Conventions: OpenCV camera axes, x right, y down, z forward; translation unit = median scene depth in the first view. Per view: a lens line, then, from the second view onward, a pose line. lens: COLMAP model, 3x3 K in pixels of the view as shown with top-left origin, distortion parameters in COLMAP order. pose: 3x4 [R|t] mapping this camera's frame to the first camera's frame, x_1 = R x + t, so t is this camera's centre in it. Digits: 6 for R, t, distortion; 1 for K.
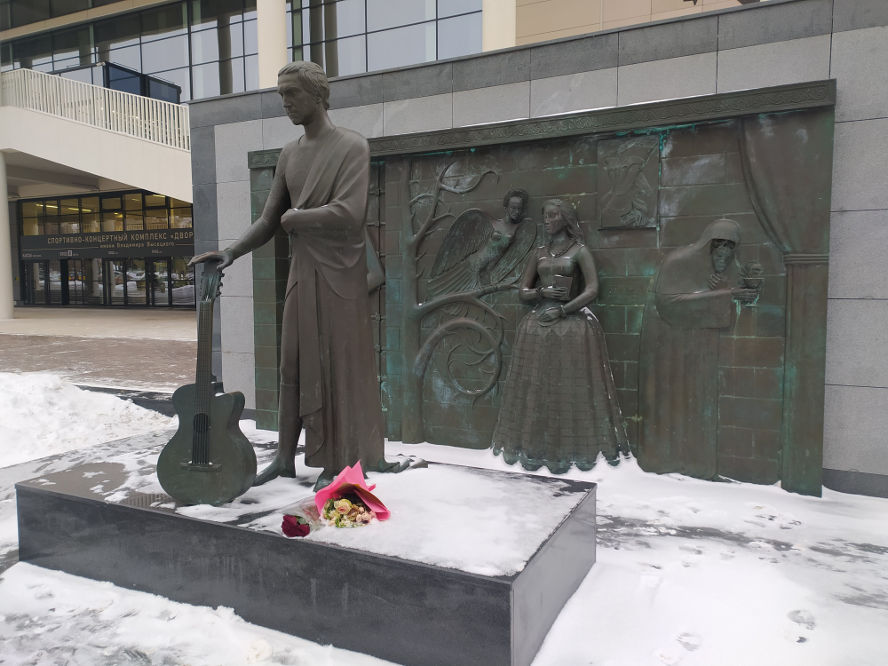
lens RADIAL K [[661.3, 0, 443.5], [0, 661.3, 334.0], [0, 0, 1]] dist [0.049059, -0.003003]
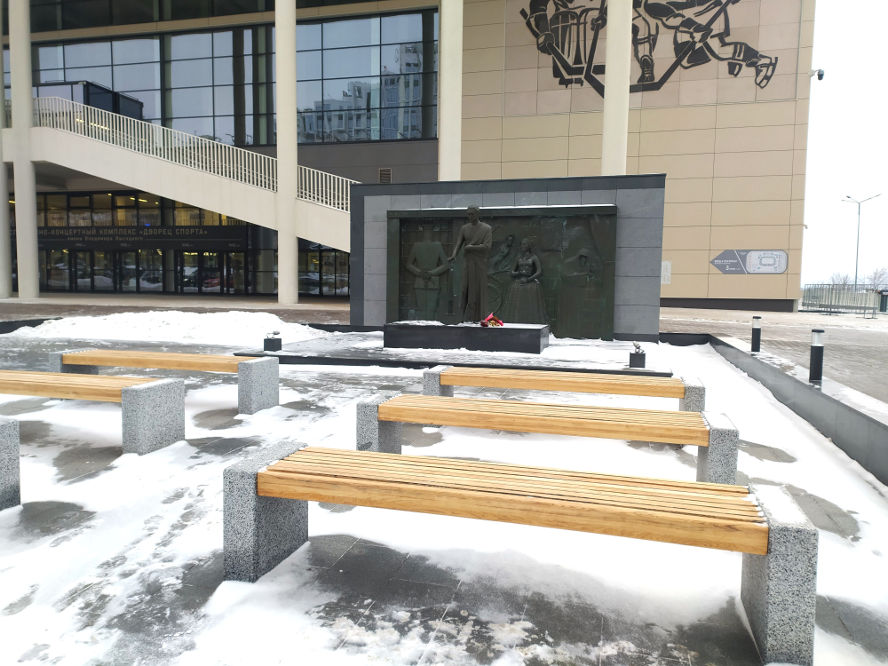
lens RADIAL K [[661.3, 0, 444.1], [0, 661.3, 333.4], [0, 0, 1]] dist [0.049059, -0.003003]
pose [[0.982304, 0.003770, 0.187256, -0.665863], [-0.003749, 0.999993, -0.000466, 0.187357], [-0.187257, -0.000244, 0.982311, -1.601509]]
